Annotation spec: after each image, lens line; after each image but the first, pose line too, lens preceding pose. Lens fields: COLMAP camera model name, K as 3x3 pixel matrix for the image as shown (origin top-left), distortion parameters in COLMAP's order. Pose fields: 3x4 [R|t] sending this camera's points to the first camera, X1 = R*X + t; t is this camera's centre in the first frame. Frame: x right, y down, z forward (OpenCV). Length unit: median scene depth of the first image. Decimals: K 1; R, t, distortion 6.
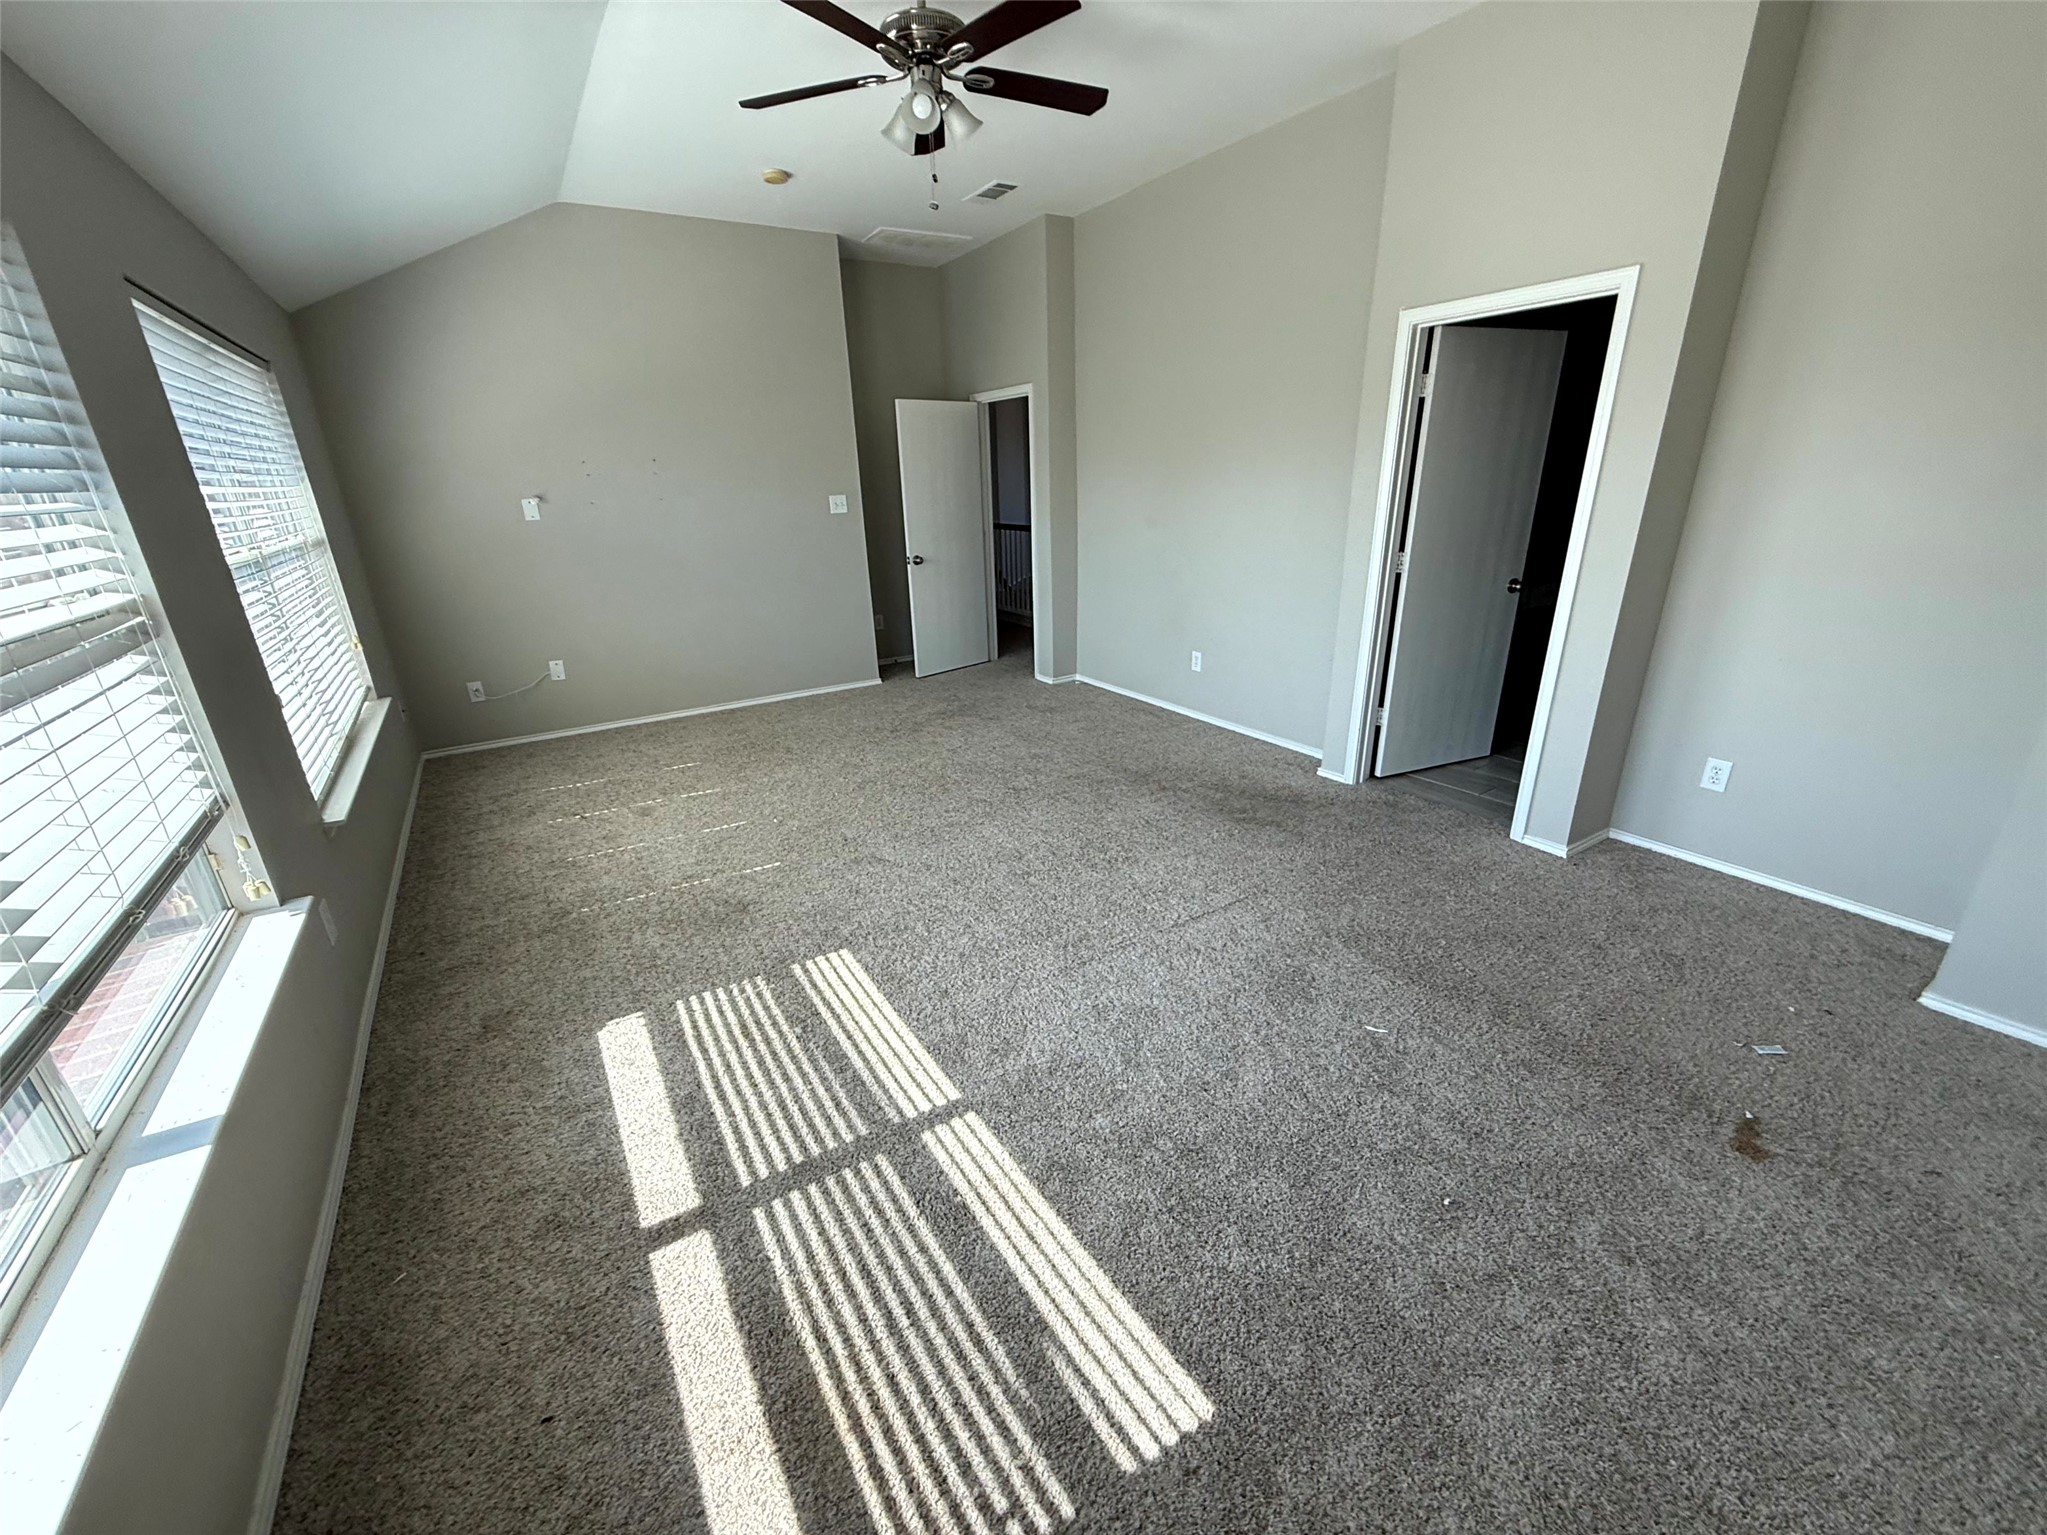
lens RADIAL K [[812.7, 0, 1017.5], [0, 812.7, 771.9], [0, 0, 1]] dist [-0.000006, -0.000077]
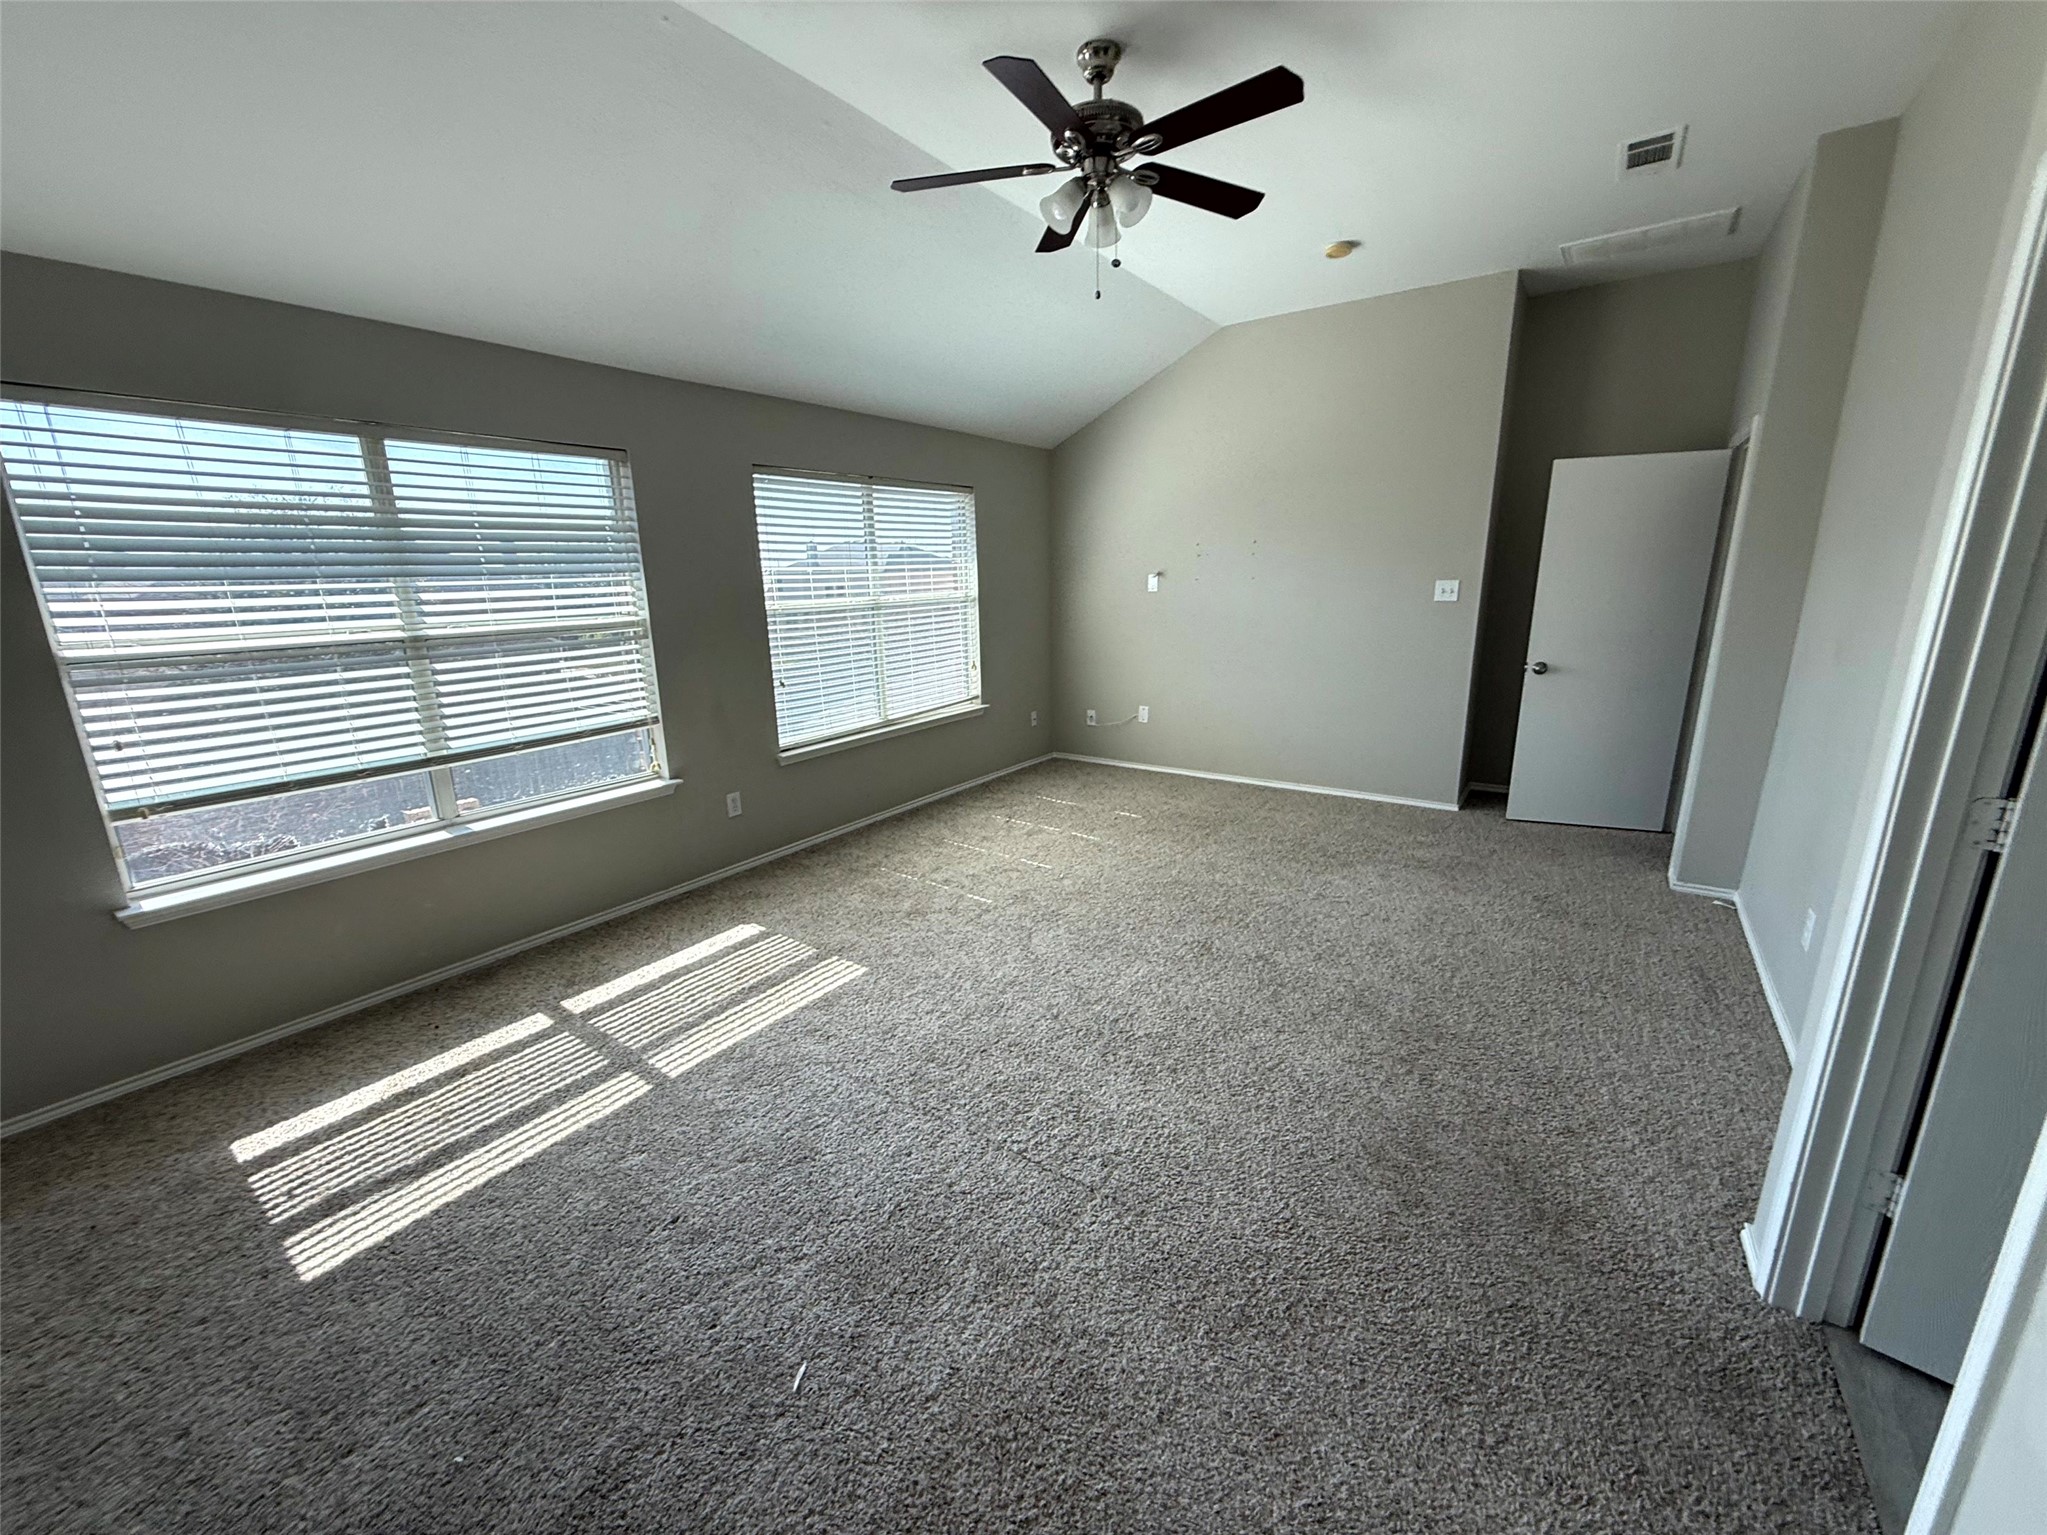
lens RADIAL K [[812.7, 0, 1017.5], [0, 812.7, 771.9], [0, 0, 1]] dist [-0.000006, -0.000077]
pose [[0.397894, 0.246531, -0.883687, 0.530993], [-0.311547, 0.942288, 0.122601, -0.162887], [0.862913, 0.226528, 0.451737, 0.389790]]
